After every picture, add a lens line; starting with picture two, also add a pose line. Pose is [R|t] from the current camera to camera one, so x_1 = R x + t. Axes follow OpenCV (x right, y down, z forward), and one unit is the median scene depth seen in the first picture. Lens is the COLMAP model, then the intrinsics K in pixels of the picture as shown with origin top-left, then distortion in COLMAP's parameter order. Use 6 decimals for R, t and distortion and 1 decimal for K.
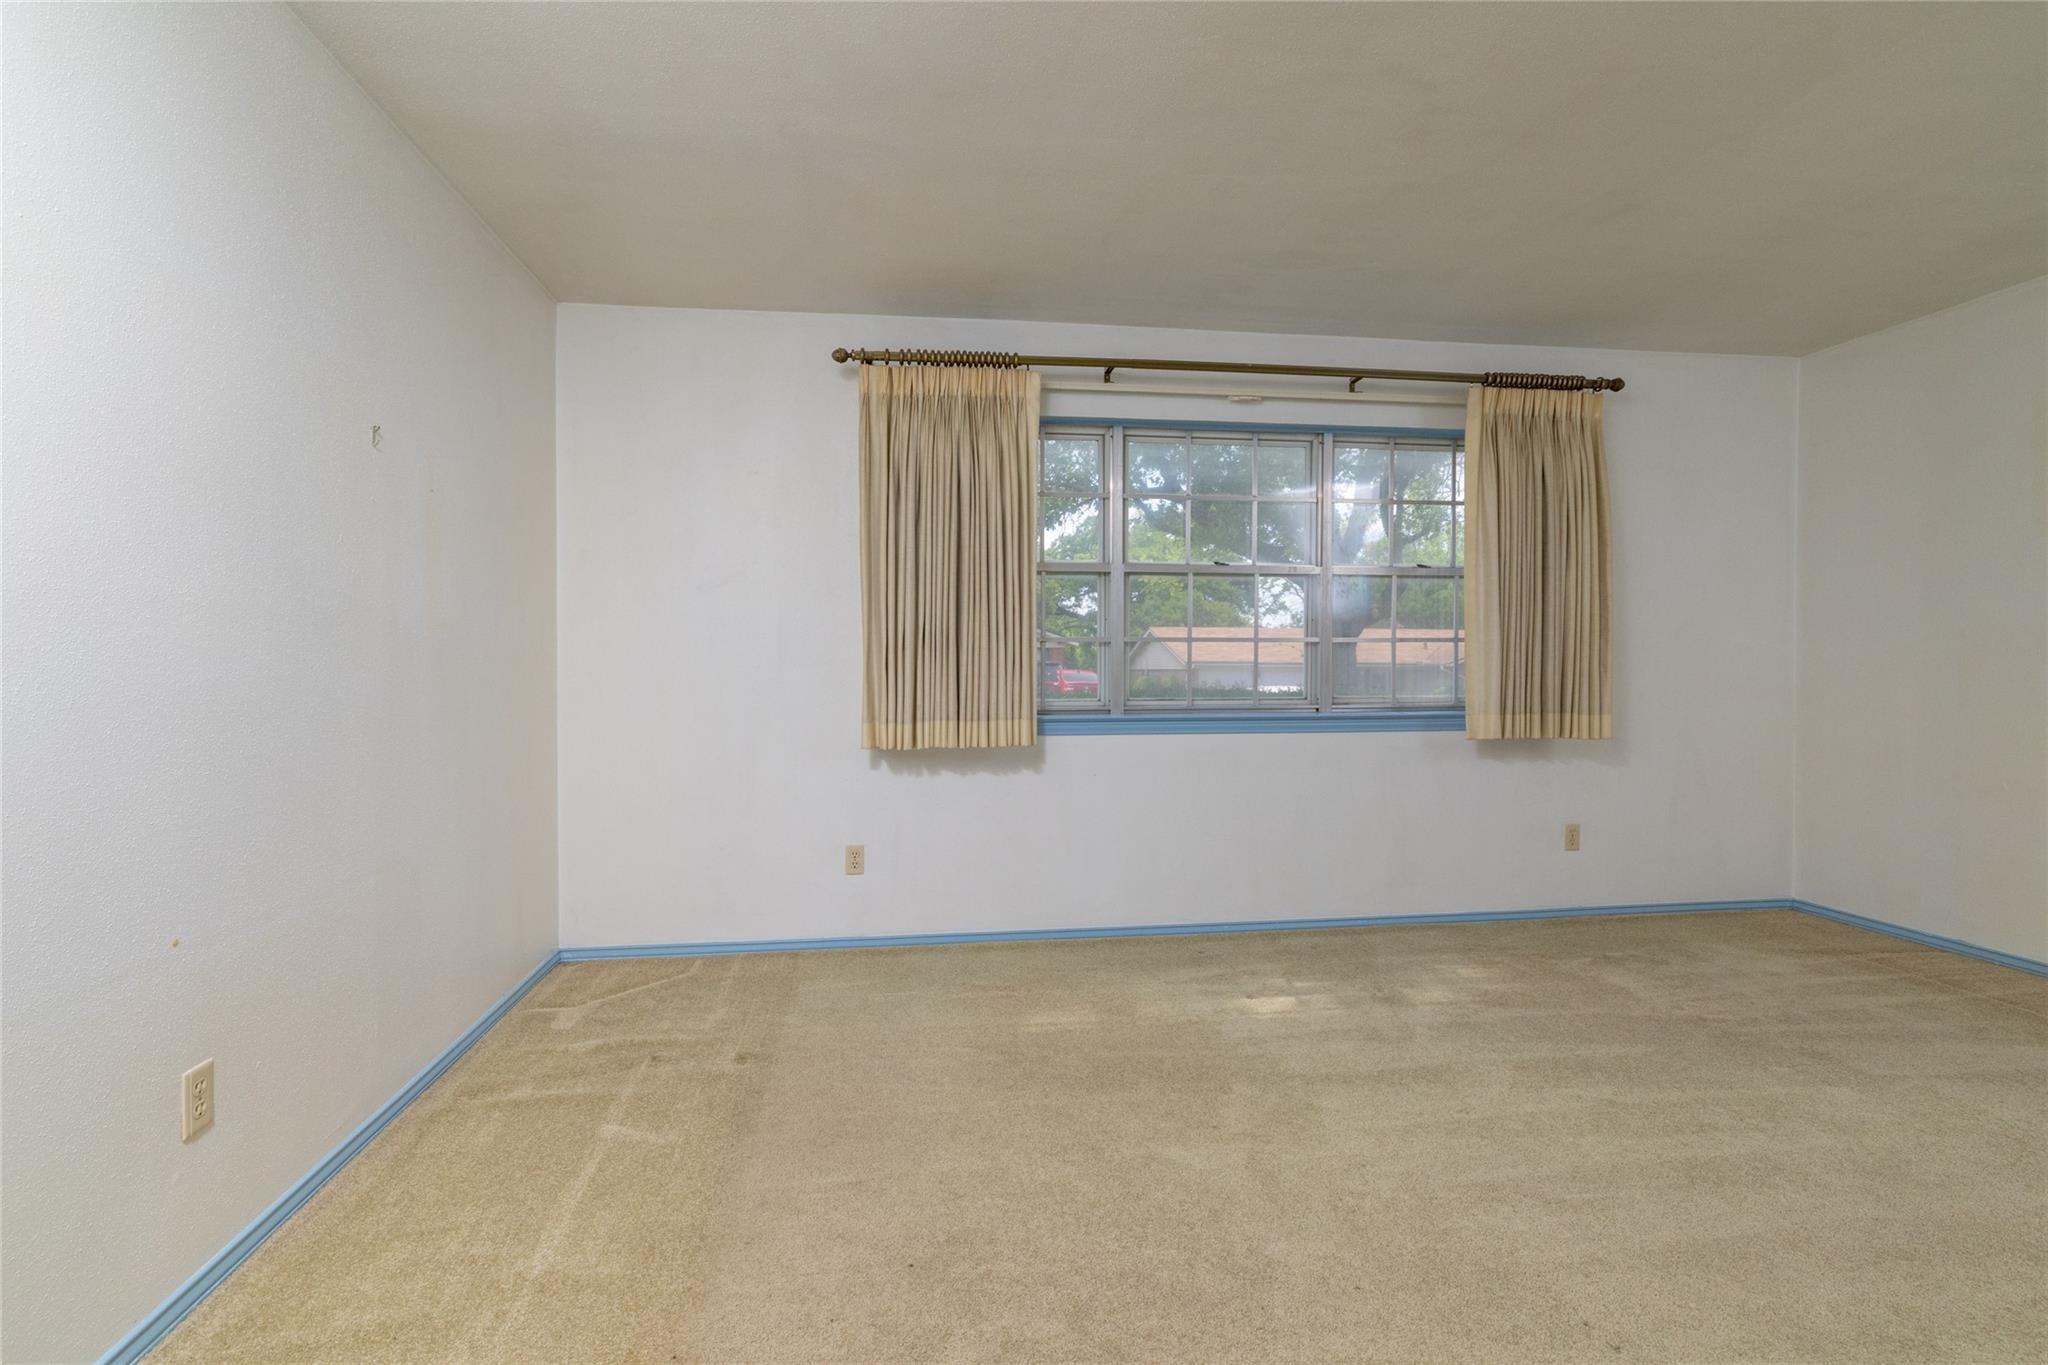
lens RADIAL K [[887.5, 0, 1020.1], [0, 887.5, 673.4], [0, 0, 1]] dist [0.003946, -0.000245]
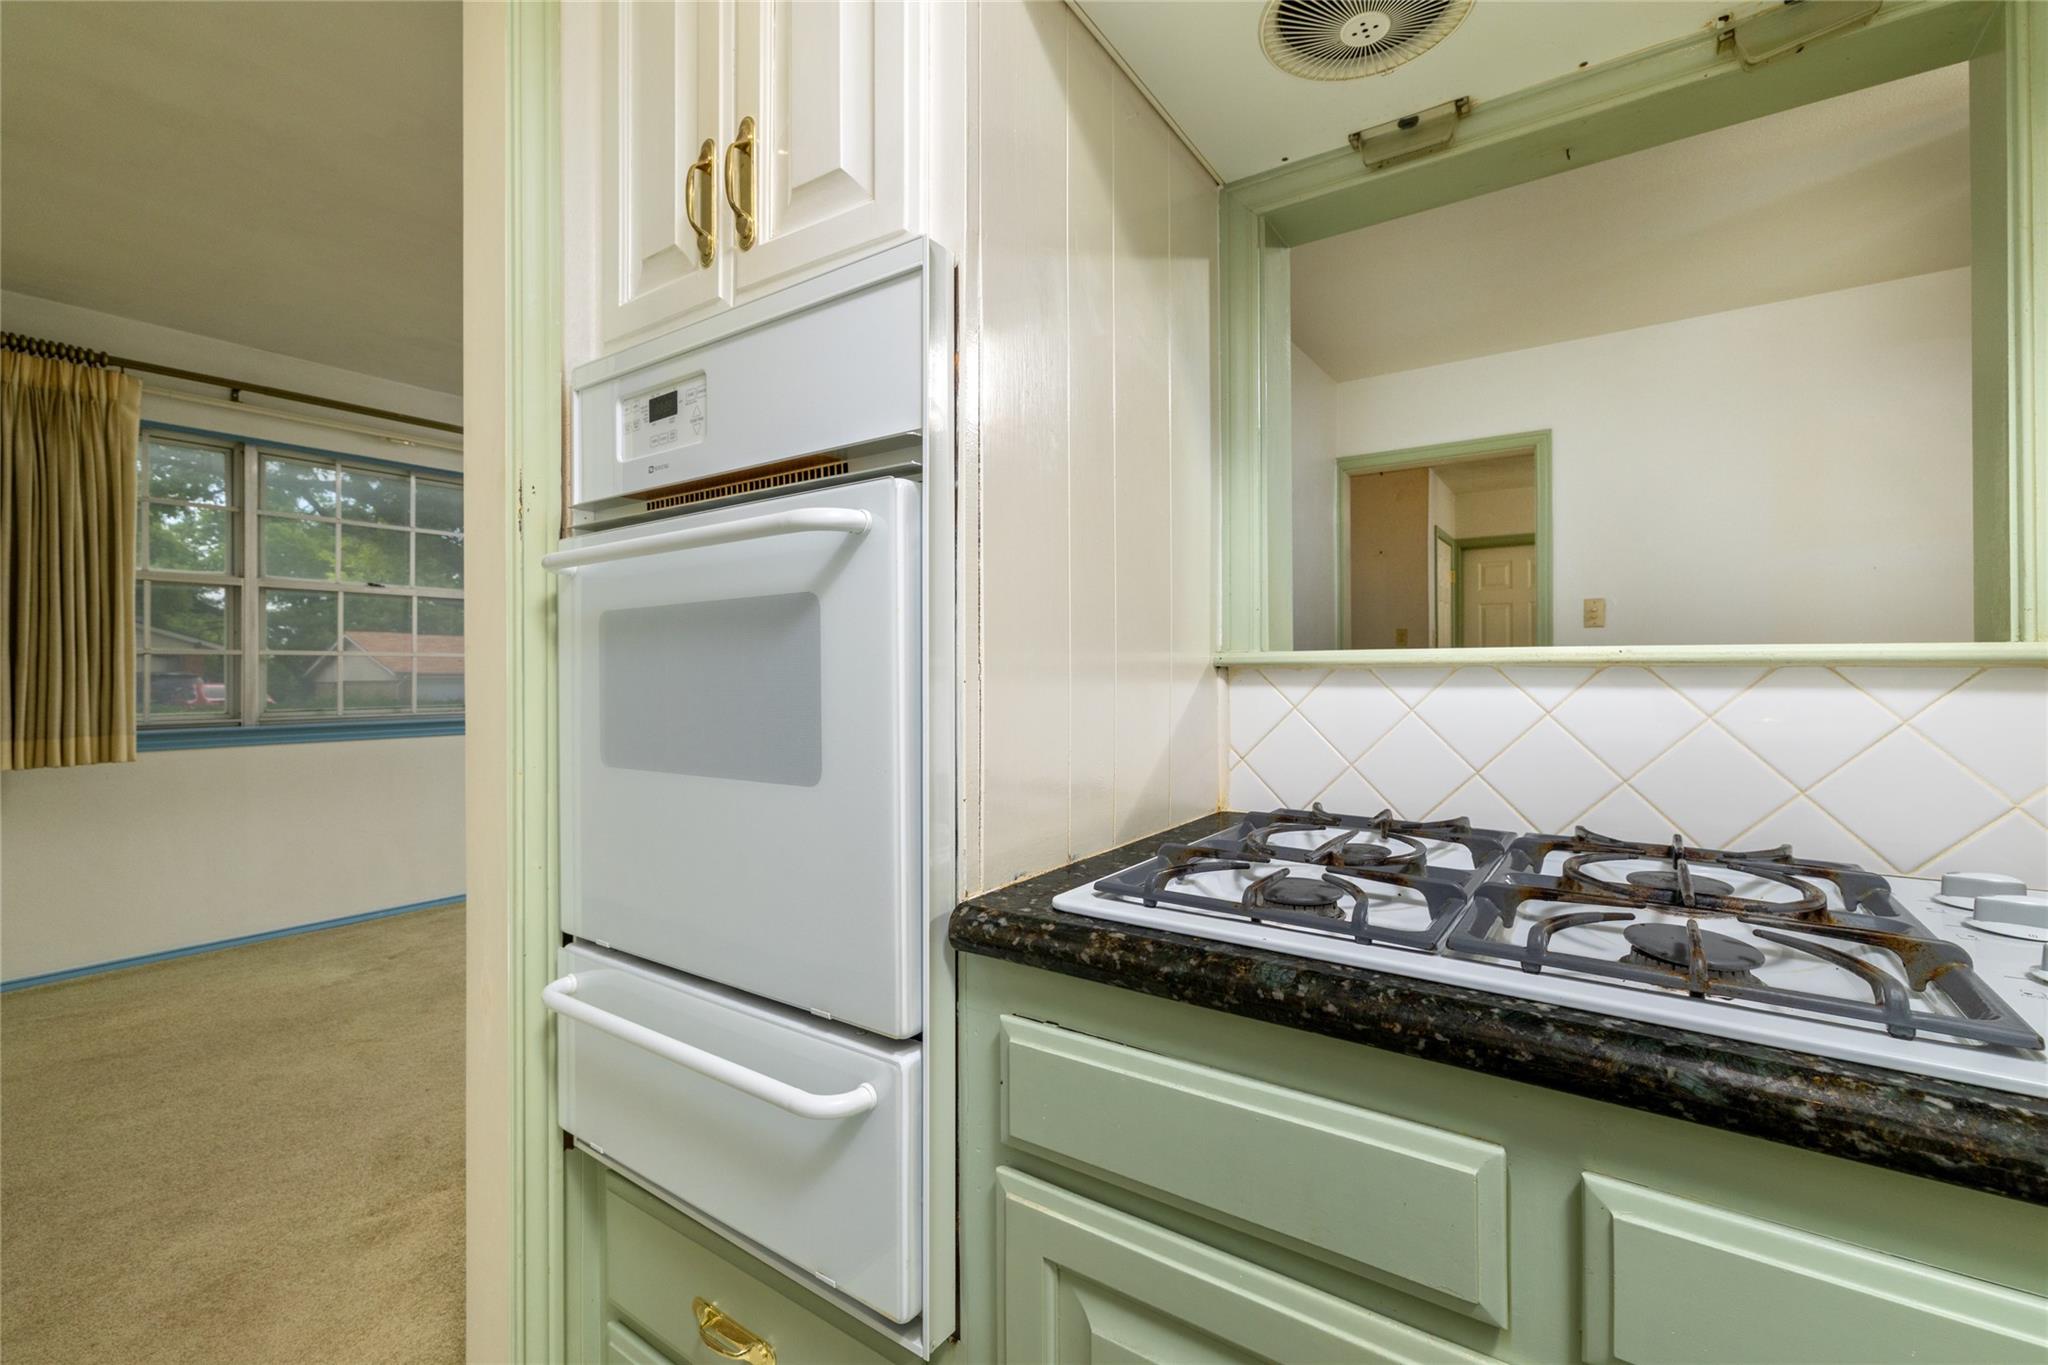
lens RADIAL K [[887.5, 0, 1019.2], [0, 887.5, 670.8], [0, 0, 1]] dist [0.003946, -0.000245]
pose [[0.708632, -0.007181, 0.705542, 0.014132], [0.014936, 0.999877, -0.004826, -0.000787], [-0.705420, 0.013958, 0.708652, -0.363405]]
